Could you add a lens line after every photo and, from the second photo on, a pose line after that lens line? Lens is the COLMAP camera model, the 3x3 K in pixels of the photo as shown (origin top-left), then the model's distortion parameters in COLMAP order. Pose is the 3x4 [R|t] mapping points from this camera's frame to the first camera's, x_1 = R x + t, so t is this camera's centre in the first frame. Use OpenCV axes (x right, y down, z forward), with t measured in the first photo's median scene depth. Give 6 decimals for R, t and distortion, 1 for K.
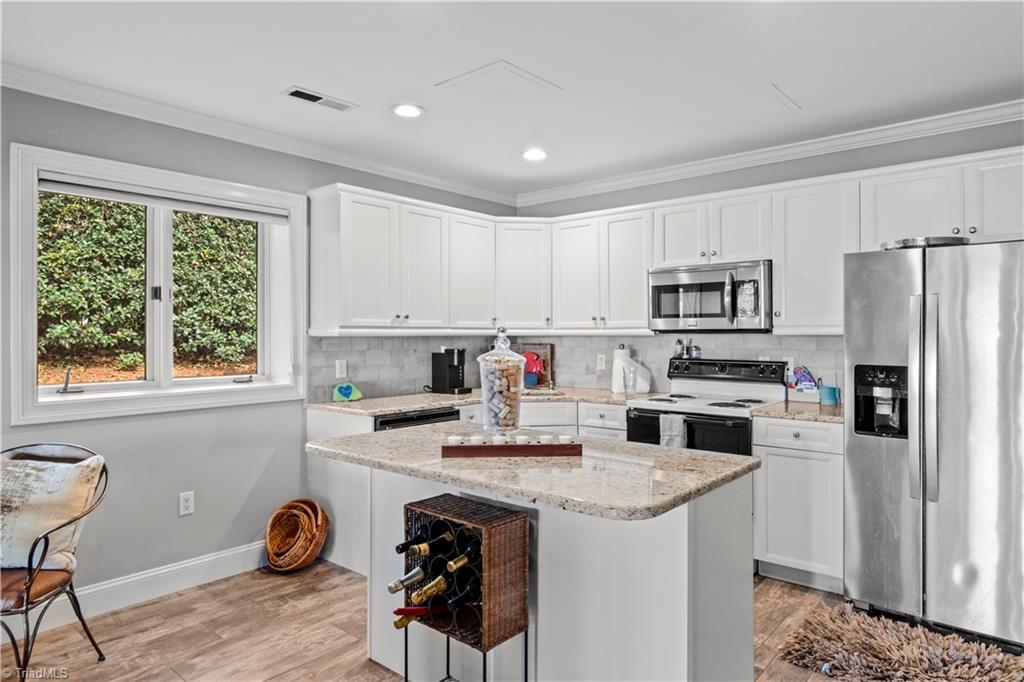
lens RADIAL K [[627.5, 0, 512.2], [0, 627.5, 340.5], [0, 0, 1]] dist [-0.000350, -0.000051]
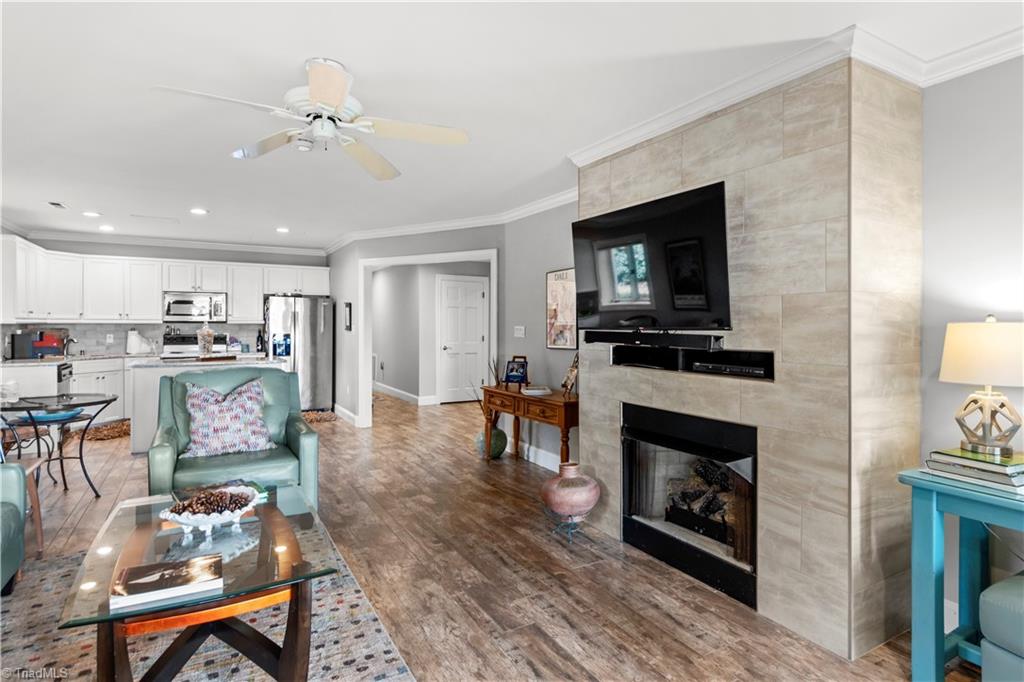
lens RADIAL K [[565.6, 0, 512.9], [0, 565.6, 334.4], [0, 0, 1]] dist [0.000483, -0.000008]
pose [[0.341252, -0.012900, 0.939883, -1.048116], [0.000775, 0.999909, 0.013443, 0.001977], [-0.939972, -0.003859, 0.341231, -0.670616]]
